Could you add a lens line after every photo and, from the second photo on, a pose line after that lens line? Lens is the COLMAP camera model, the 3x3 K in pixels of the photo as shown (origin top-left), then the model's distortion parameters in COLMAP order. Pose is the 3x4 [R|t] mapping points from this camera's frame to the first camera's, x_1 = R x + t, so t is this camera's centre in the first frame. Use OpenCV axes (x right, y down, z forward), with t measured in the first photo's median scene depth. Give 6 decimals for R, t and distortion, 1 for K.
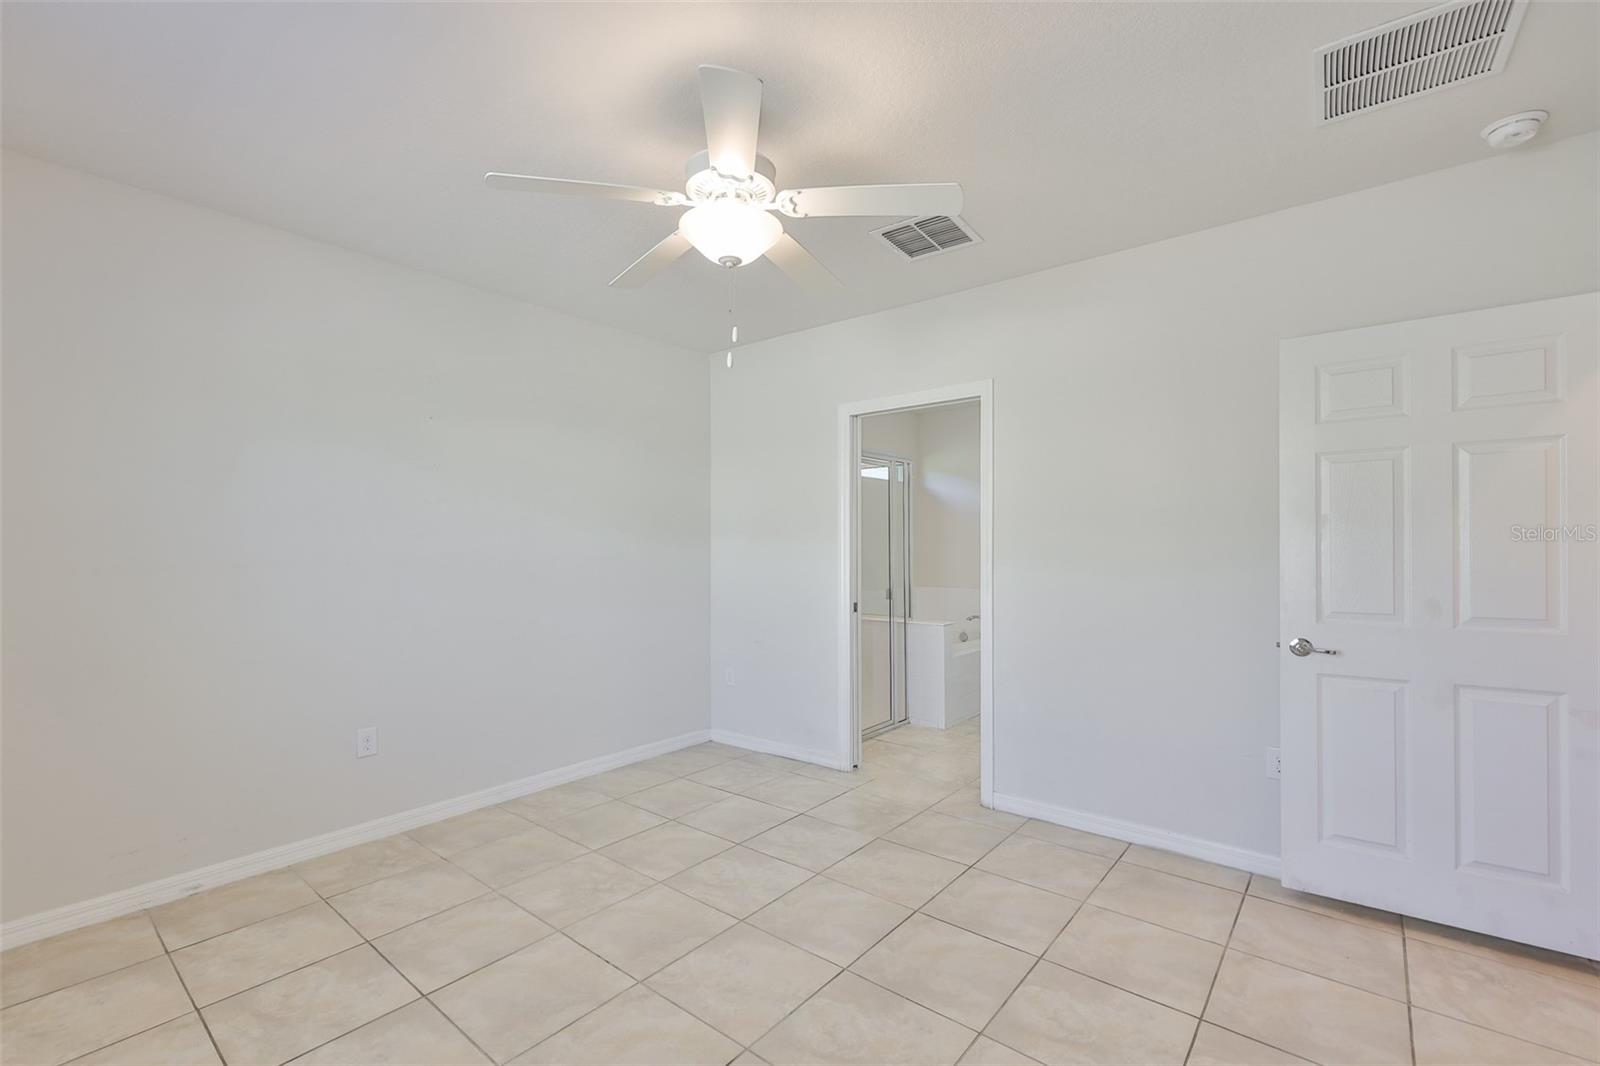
lens RADIAL K [[684.5, 0, 787.2], [0, 684.5, 545.0], [0, 0, 1]] dist [-0.002074, 0.000100]
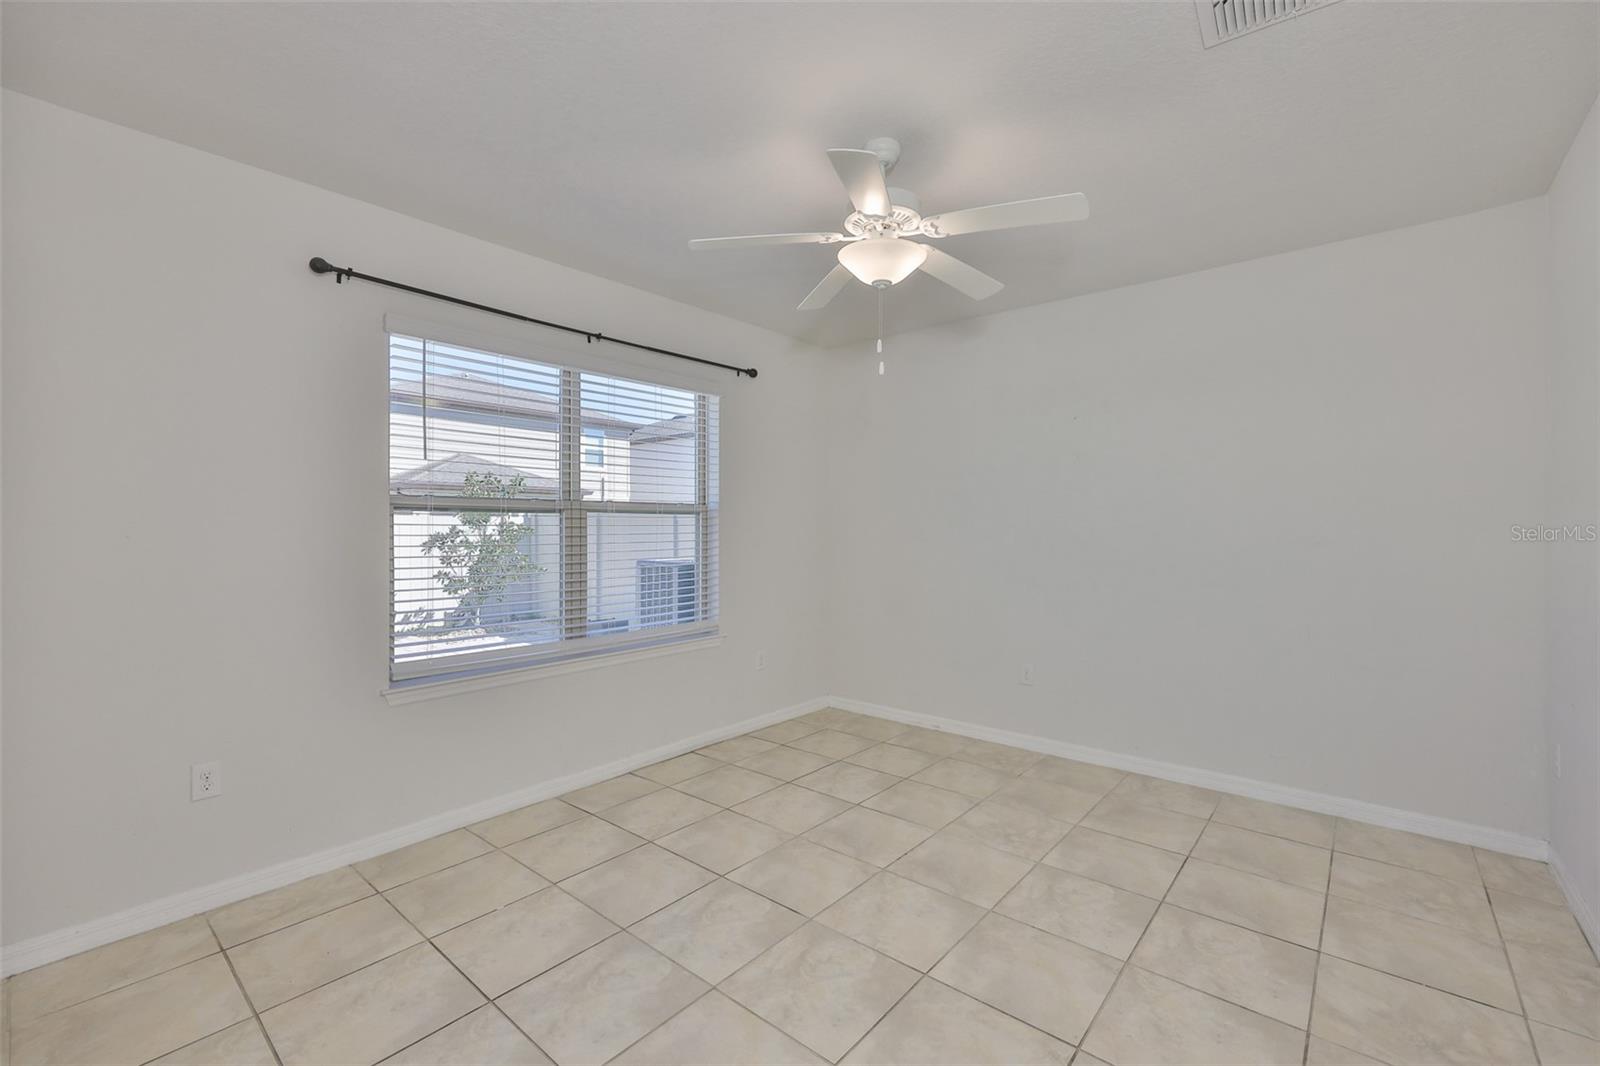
lens RADIAL K [[684.5, 0, 809.4], [0, 684.5, 531.1], [0, 0, 1]] dist [-0.002074, 0.000100]
pose [[-0.001395, 0.011742, -0.999930, 0.813229], [0.005298, 0.999917, 0.011734, -0.008619], [0.999985, -0.005281, -0.001457, 0.665550]]
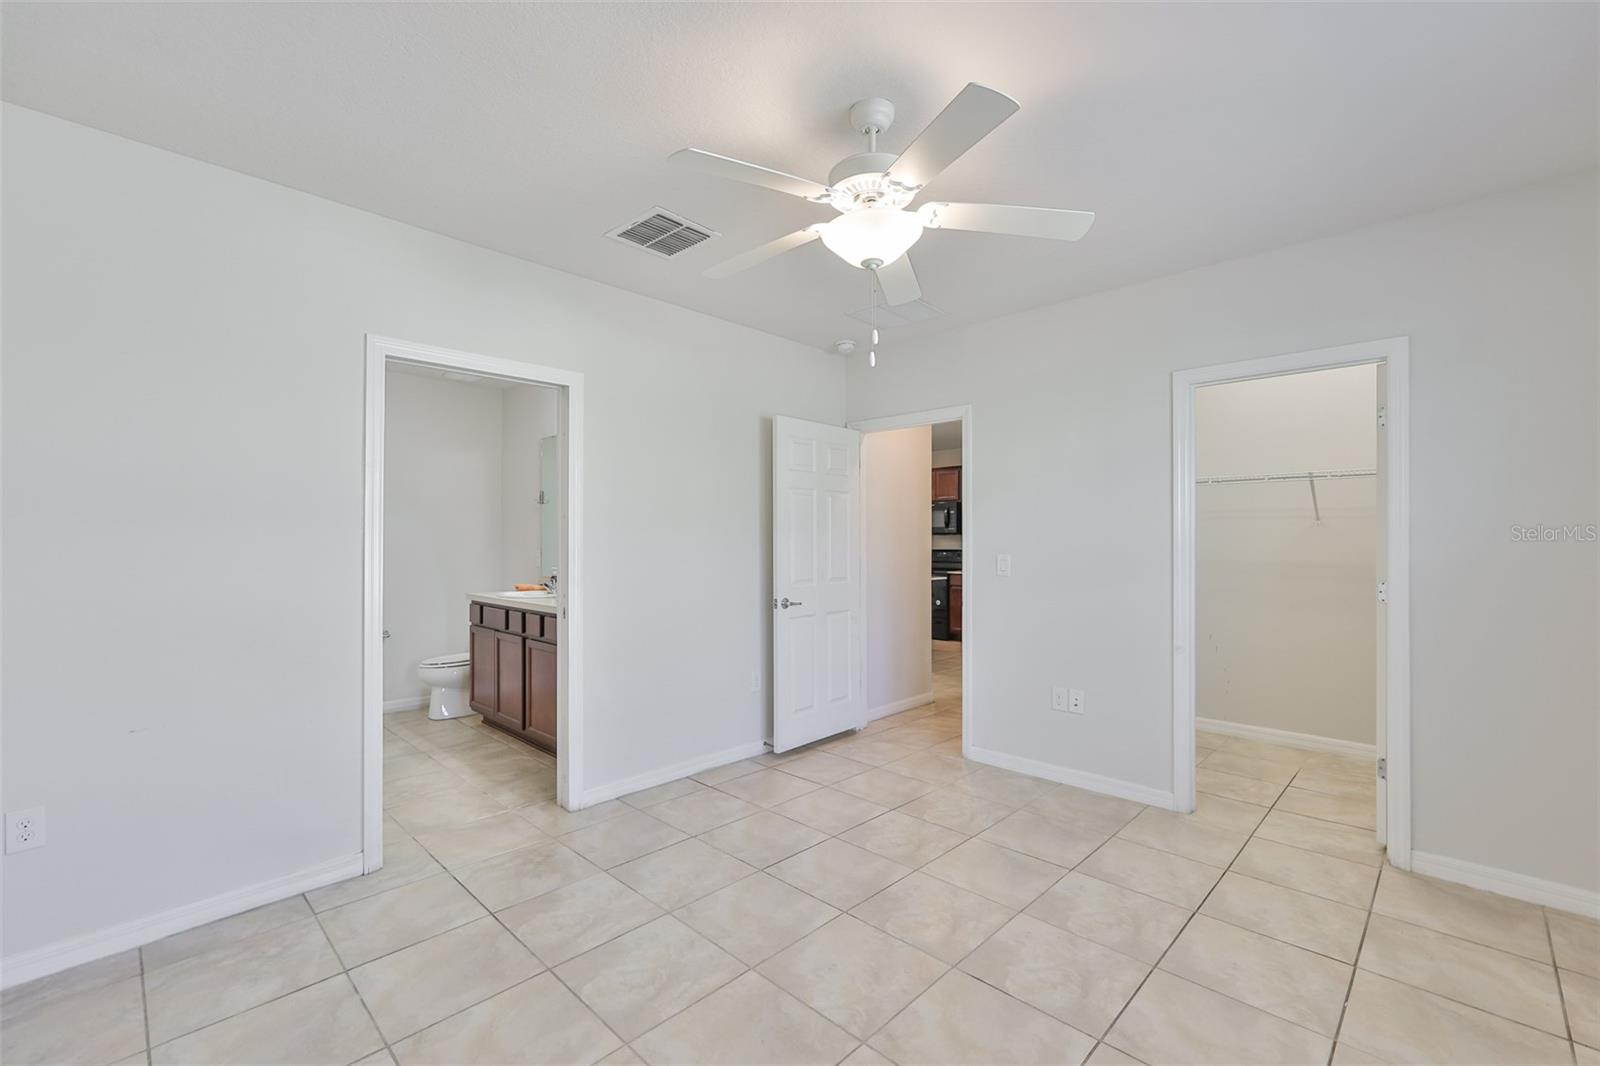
lens RADIAL K [[684.5, 0, 797.2], [0, 684.5, 534.8], [0, 0, 1]] dist [-0.002074, 0.000100]
pose [[0.083956, 0.013963, 0.996372, -0.841232], [-0.001075, 0.999903, -0.013922, 0.005727], [-0.996469, 0.000098, 0.083963, 0.776439]]
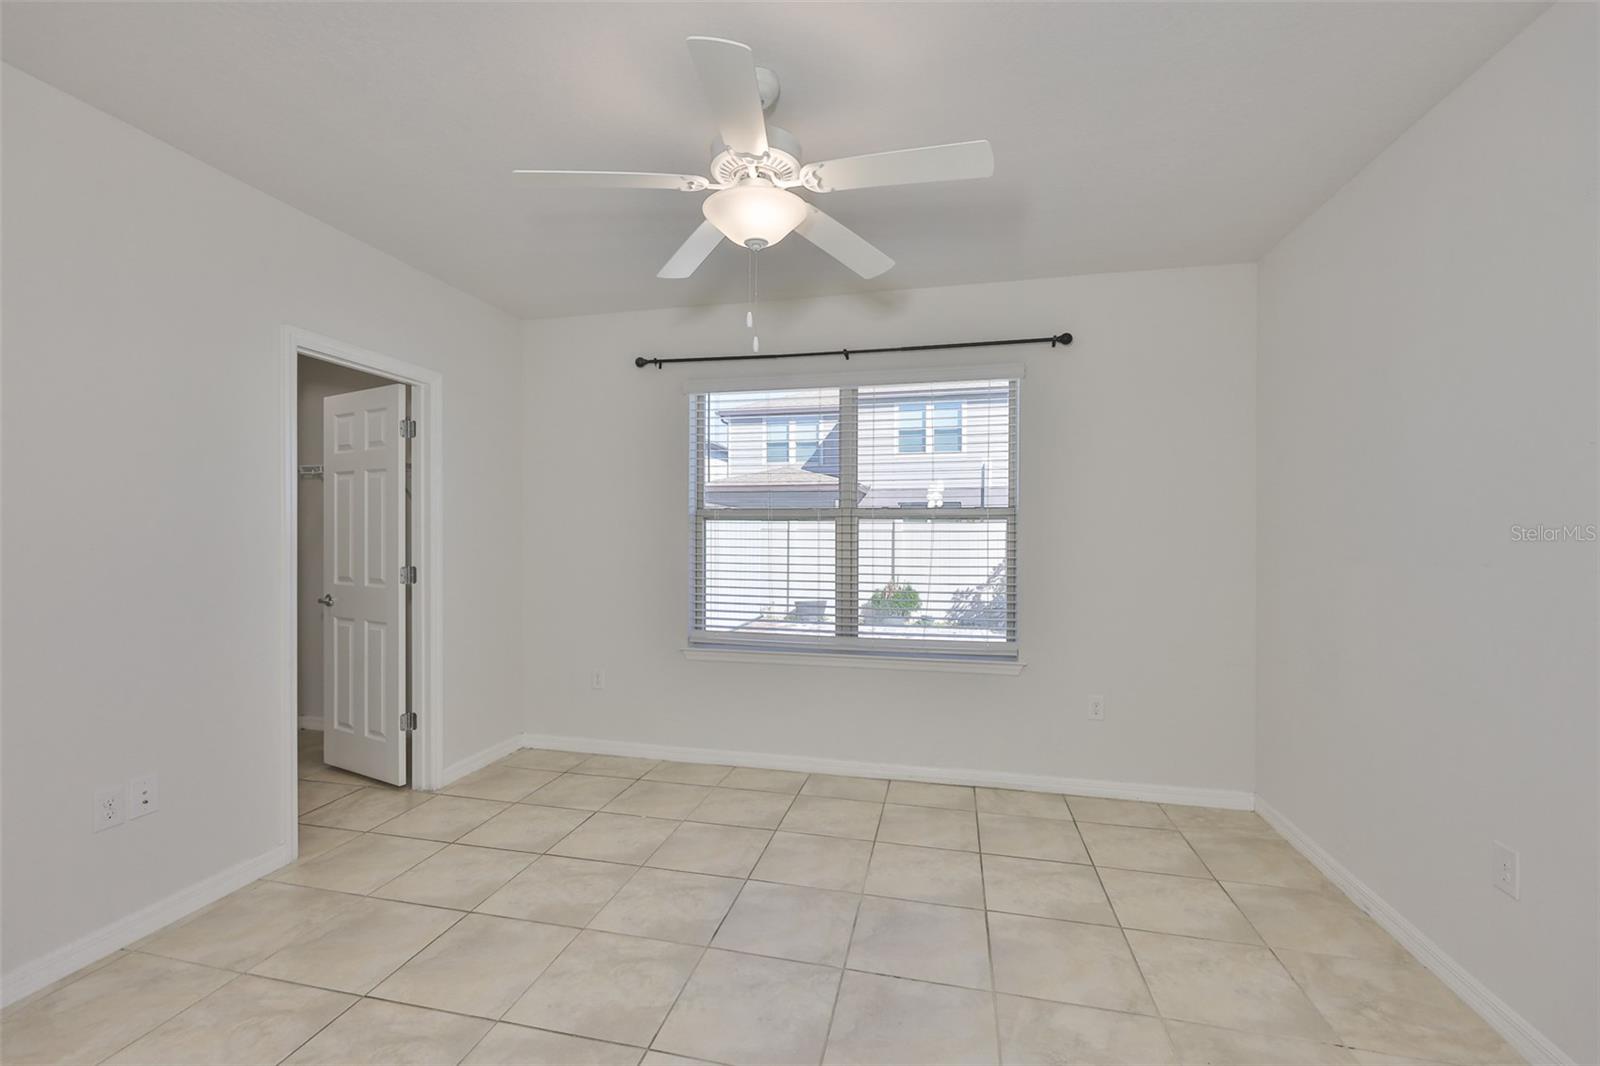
lens RADIAL K [[684.5, 0, 781.2], [0, 684.5, 531.2], [0, 0, 1]] dist [-0.002074, 0.000100]
pose [[-0.896895, 0.002191, -0.442238, 0.241163], [0.002137, 0.999998, 0.000620, -0.007584], [0.442238, -0.000389, -0.896897, 1.434362]]
